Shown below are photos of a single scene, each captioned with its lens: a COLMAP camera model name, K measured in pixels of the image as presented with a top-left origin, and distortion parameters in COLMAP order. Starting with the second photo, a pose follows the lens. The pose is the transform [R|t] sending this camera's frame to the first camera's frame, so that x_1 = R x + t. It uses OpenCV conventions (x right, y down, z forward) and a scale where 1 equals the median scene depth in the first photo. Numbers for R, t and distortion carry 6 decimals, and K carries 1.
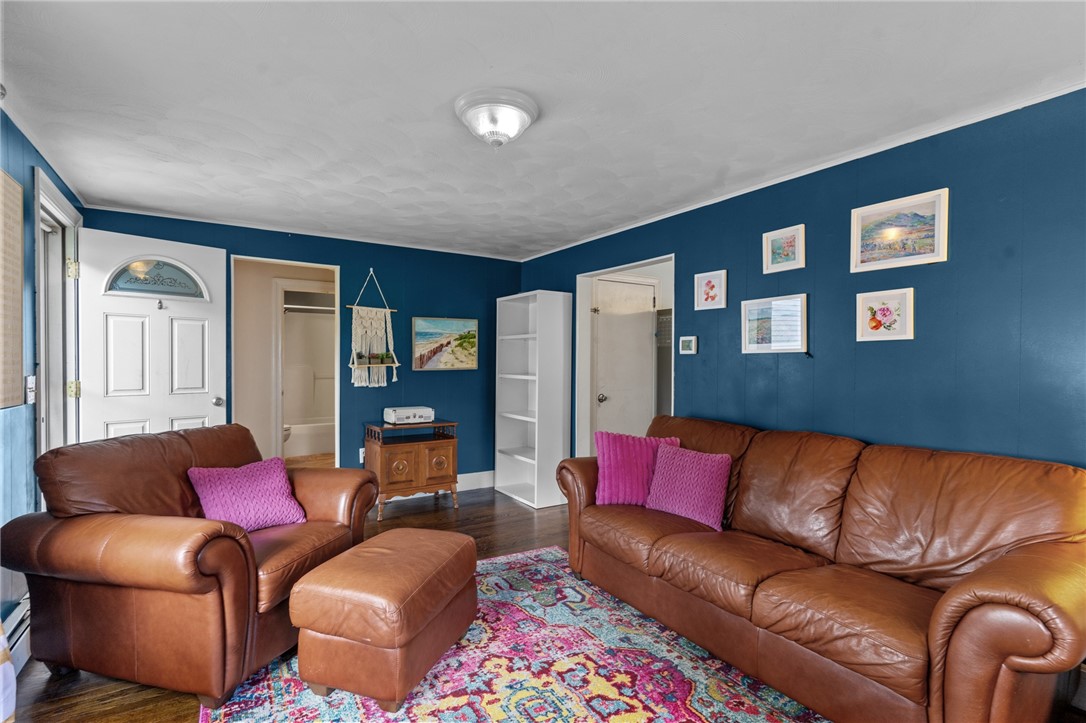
lens RADIAL K [[522.8, 0, 523.4], [0, 522.8, 361.0], [0, 0, 1]] dist [-0.000977, -0.000286]
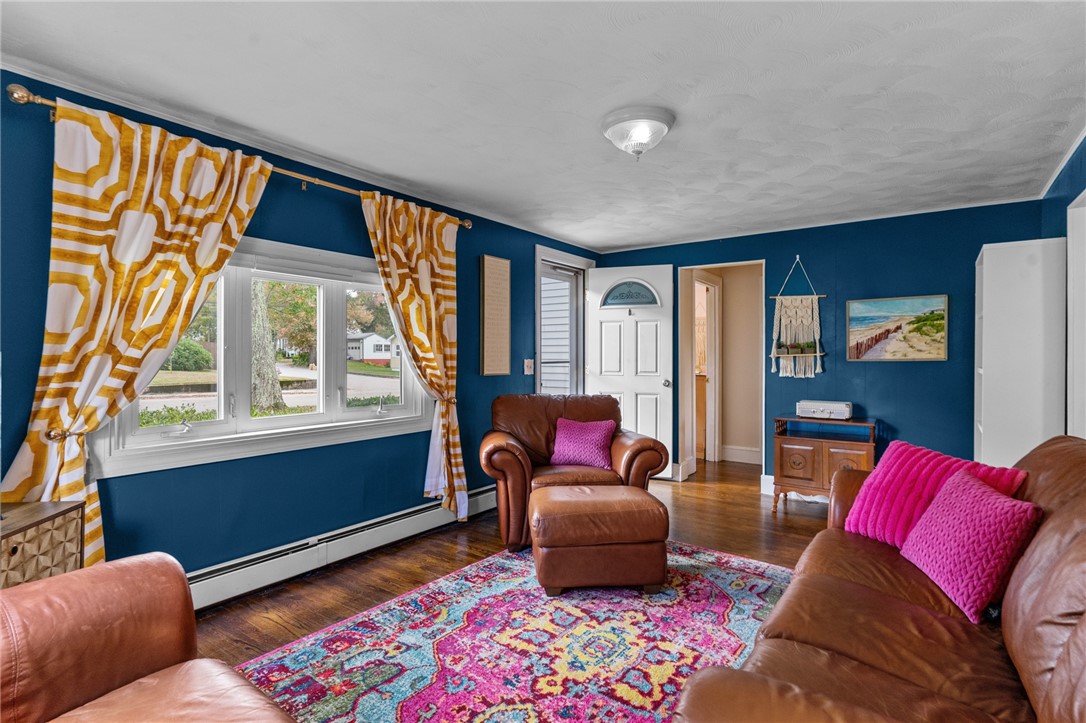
lens RADIAL K [[522.8, 0, 523.4], [0, 522.8, 361.0], [0, 0, 1]] dist [-0.000977, -0.000286]
pose [[0.369648, 0.010002, -0.929118, 0.562912], [0.004657, 0.999910, 0.012616, 0.005851], [0.929160, -0.008991, 0.369568, 0.222796]]
